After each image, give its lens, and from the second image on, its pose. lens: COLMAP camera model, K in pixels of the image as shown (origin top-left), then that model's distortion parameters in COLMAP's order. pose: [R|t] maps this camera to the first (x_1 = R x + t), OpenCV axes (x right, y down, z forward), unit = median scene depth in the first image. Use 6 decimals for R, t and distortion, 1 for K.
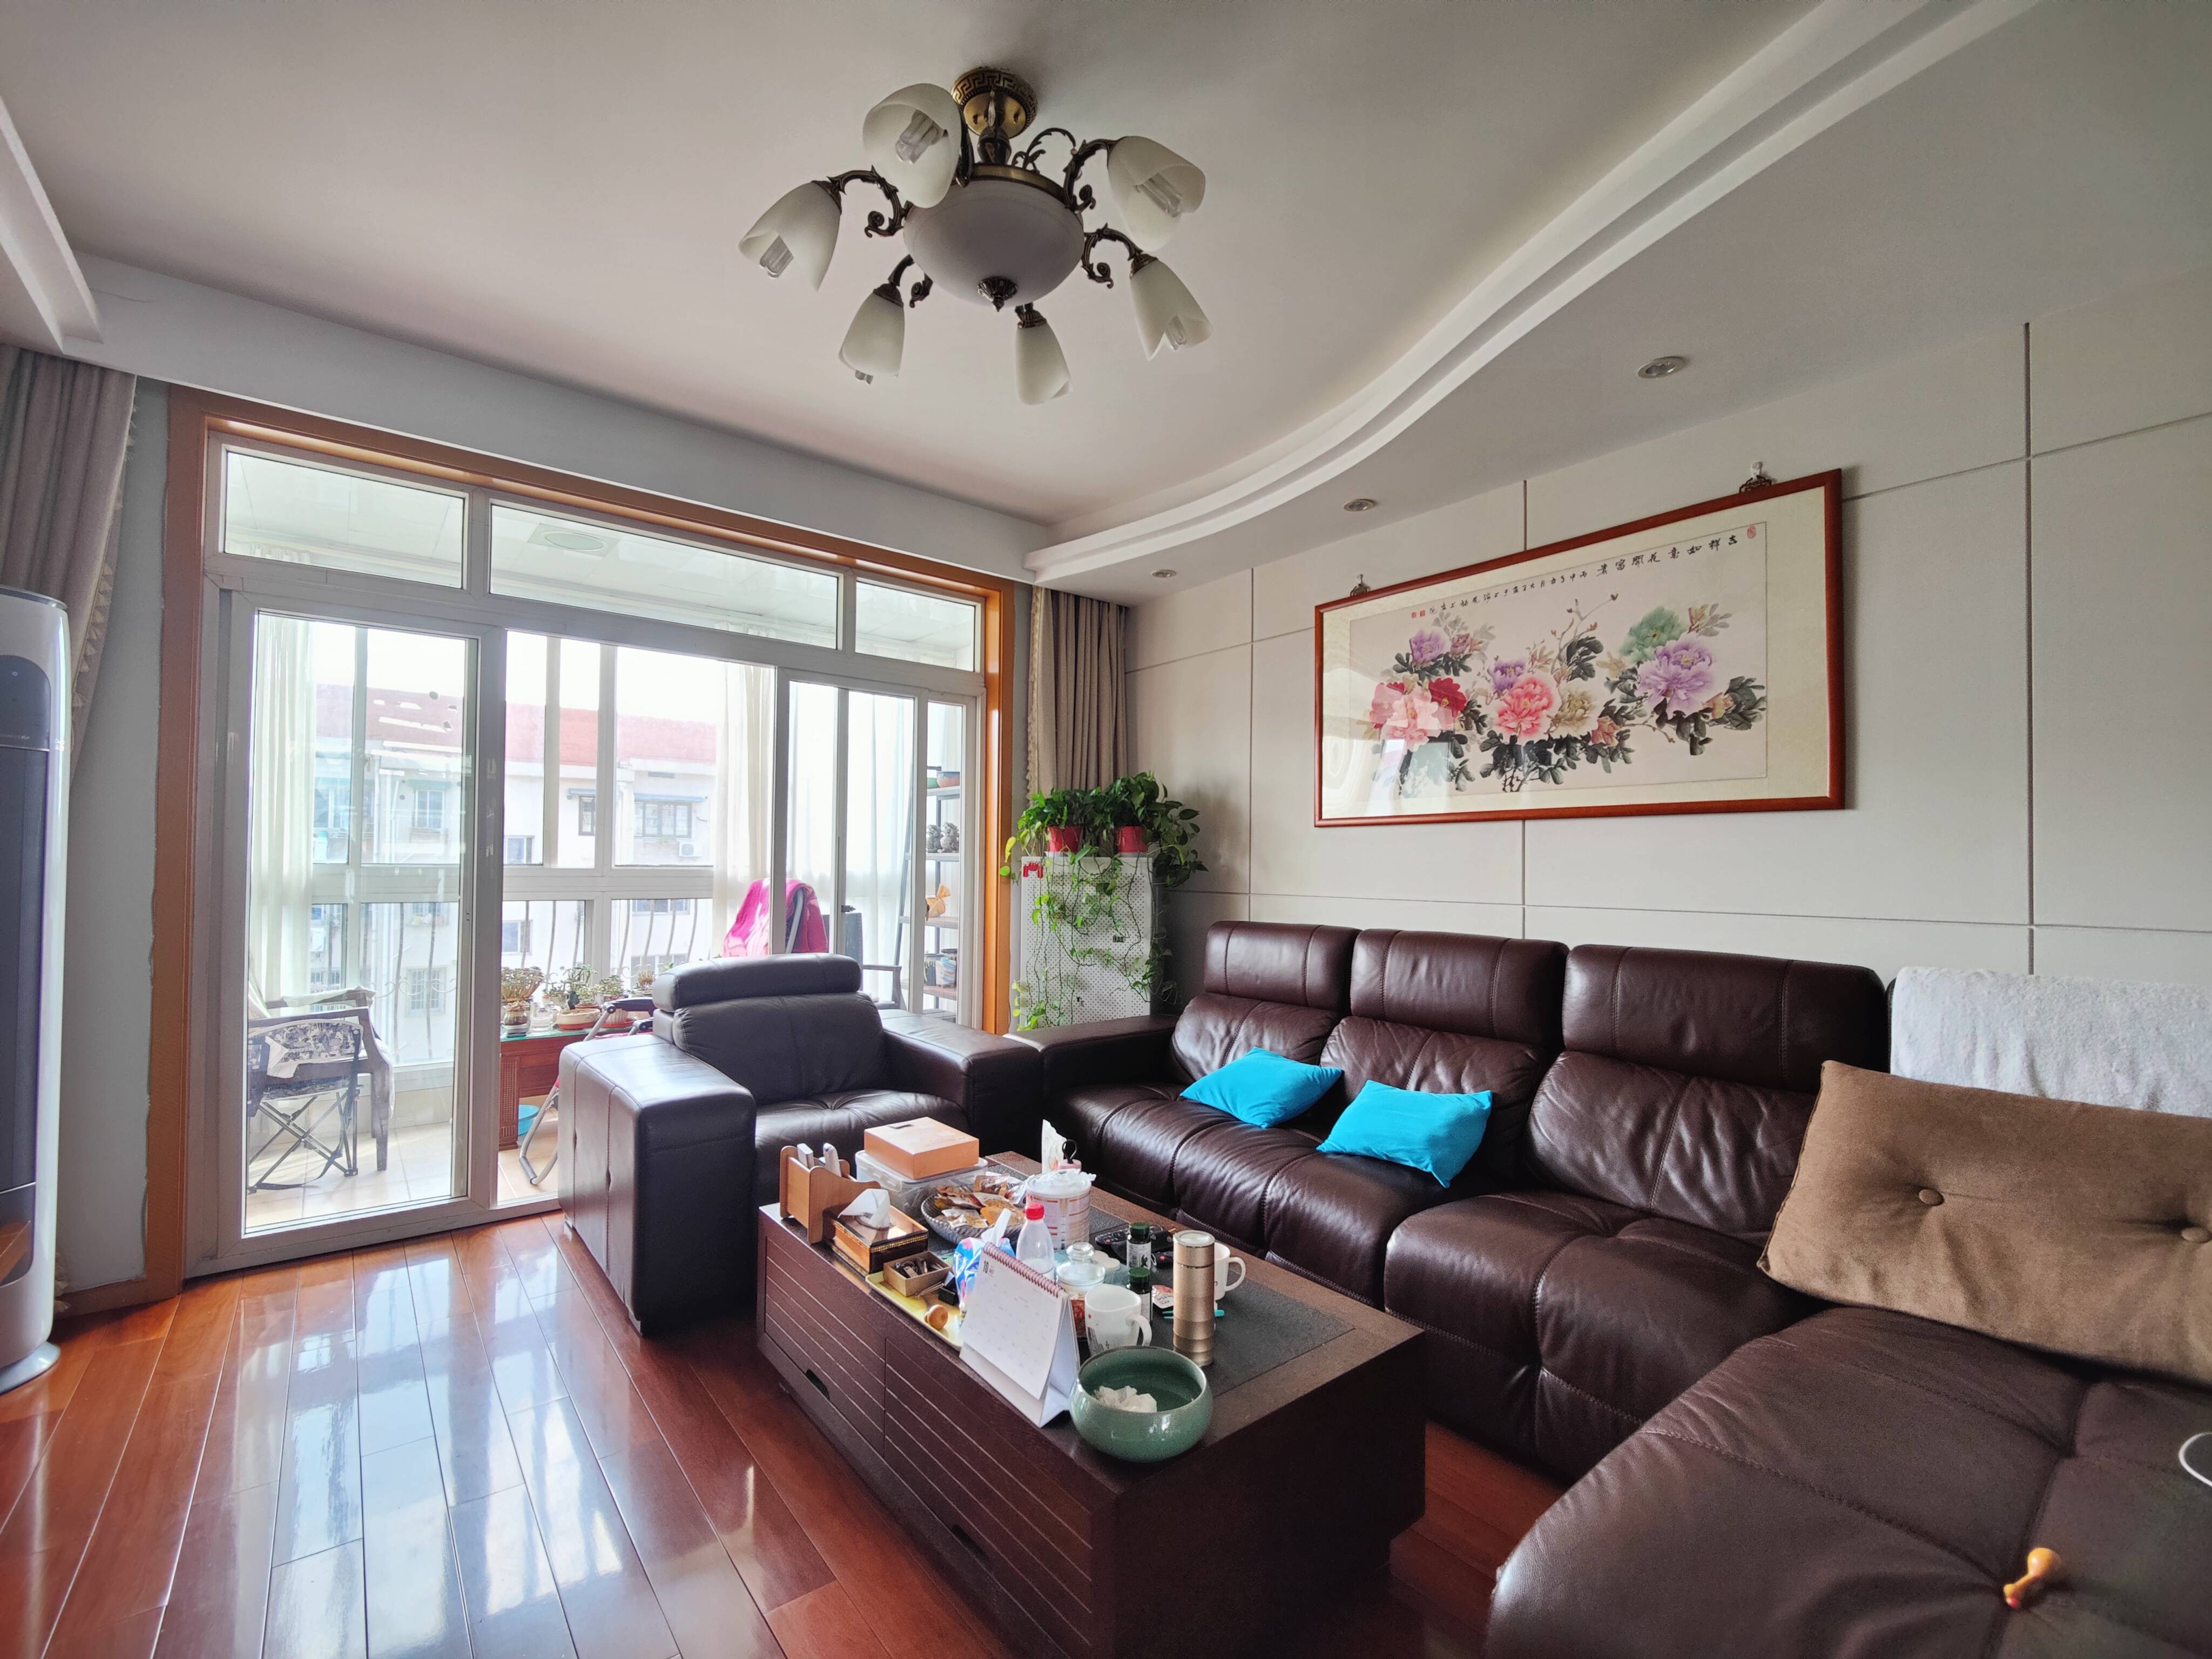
lens RADIAL K [[936.1, 0, 1108.9], [0, 936.1, 839.2], [0, 0, 1]] dist [0.001022, 0.000029]
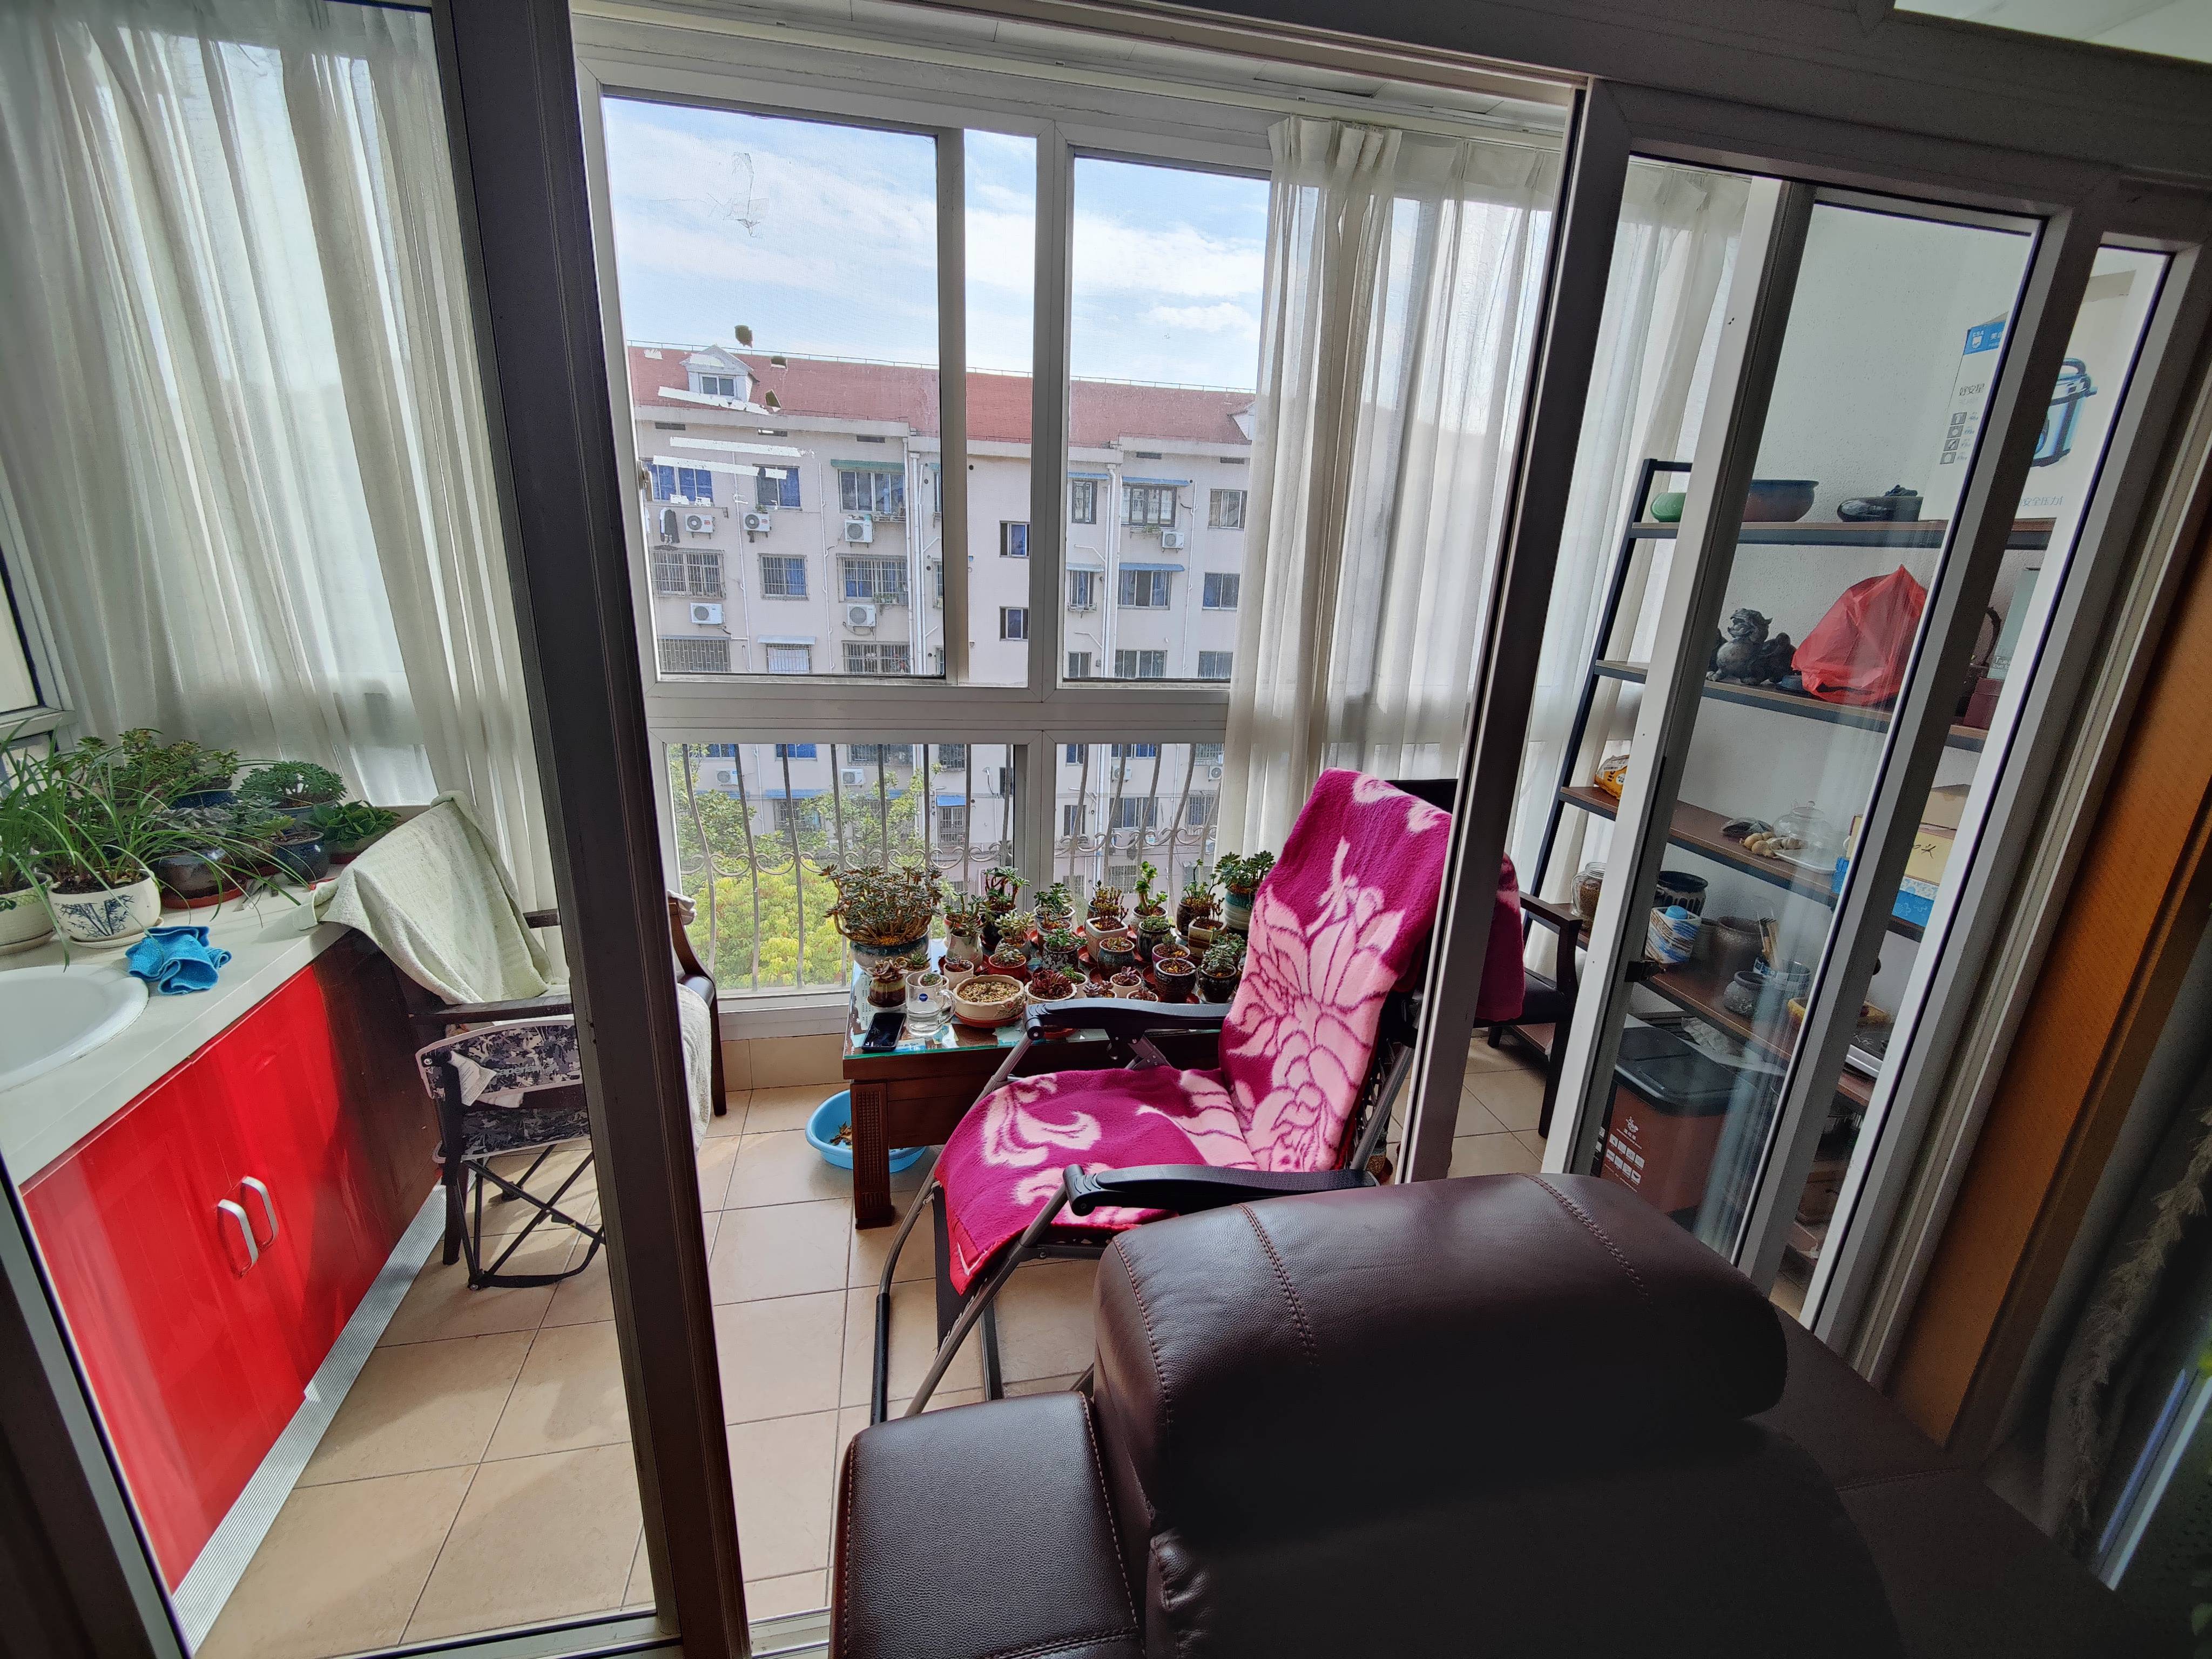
lens RADIAL K [[938.3, 0, 1108.3], [0, 938.3, 833.0], [0, 0, 1]] dist [0.000732, 0.000123]
pose [[0.884632, 0.169350, -0.434450, -0.227182], [-0.024750, 0.947457, 0.318925, -0.050814], [0.465633, -0.271379, 0.842342, 0.471699]]
